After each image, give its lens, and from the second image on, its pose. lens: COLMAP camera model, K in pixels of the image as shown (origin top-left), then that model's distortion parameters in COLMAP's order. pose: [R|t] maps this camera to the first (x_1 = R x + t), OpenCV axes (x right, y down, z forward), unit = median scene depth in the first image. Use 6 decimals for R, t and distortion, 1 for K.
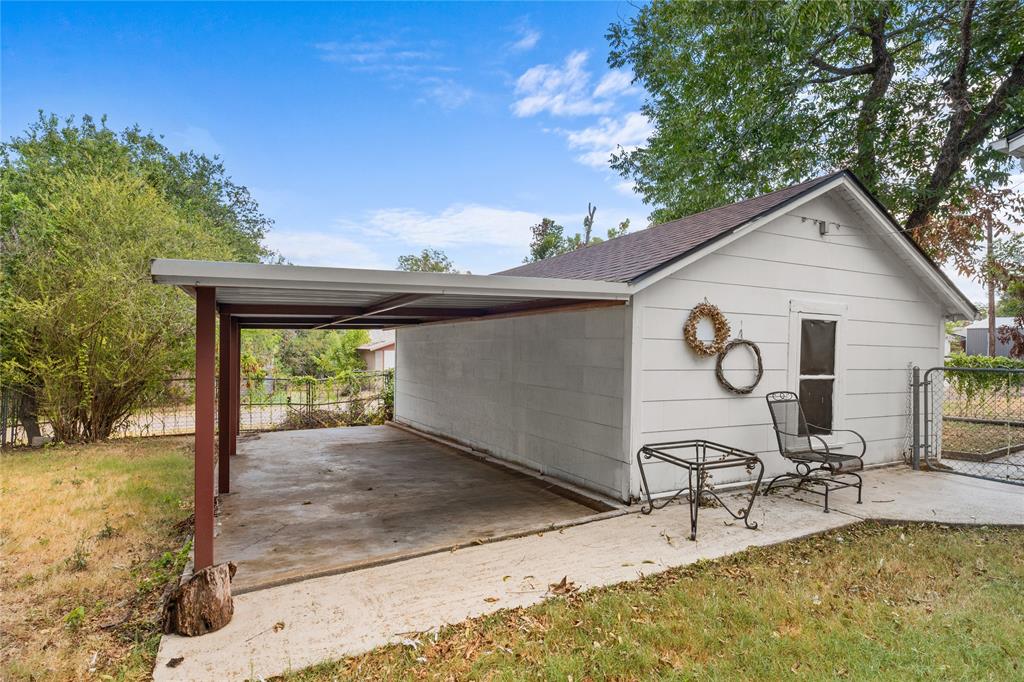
lens RADIAL K [[565.9, 0, 512.1], [0, 565.9, 345.4], [0, 0, 1]] dist [-0.000274, -0.000076]
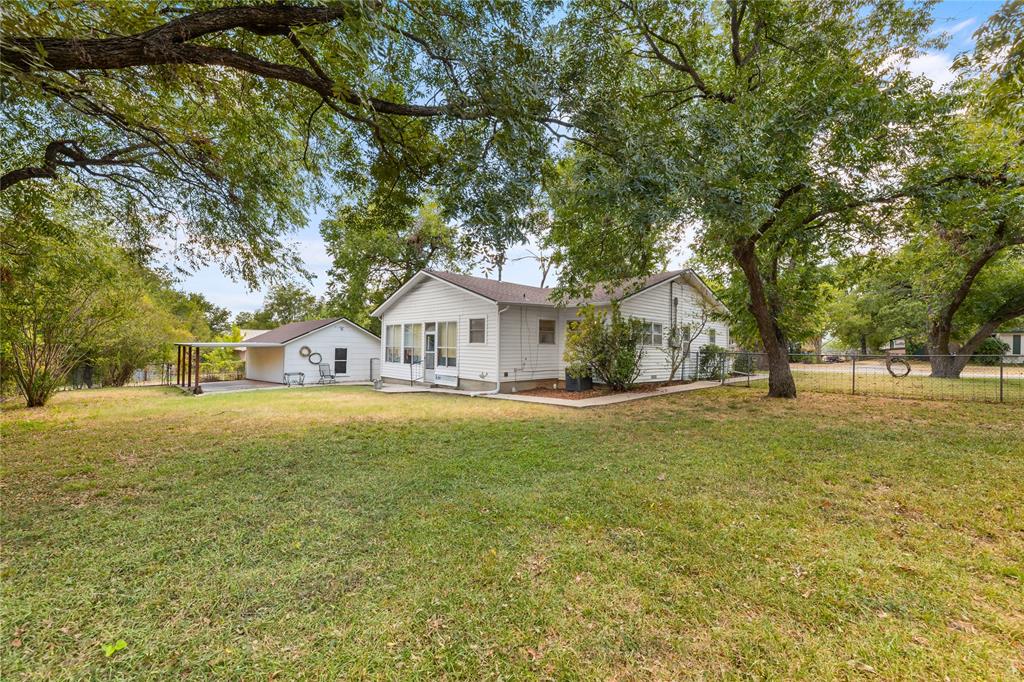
lens RADIAL K [[418.6, 0, 511.4], [0, 418.6, 345.3], [0, 0, 1]] dist [-0.000110, -0.000016]
pose [[0.954107, -0.000414, 0.299464, 0.956883], [-0.001690, 0.999976, 0.006767, -0.106319], [-0.299460, -0.006962, 0.954084, -3.016024]]
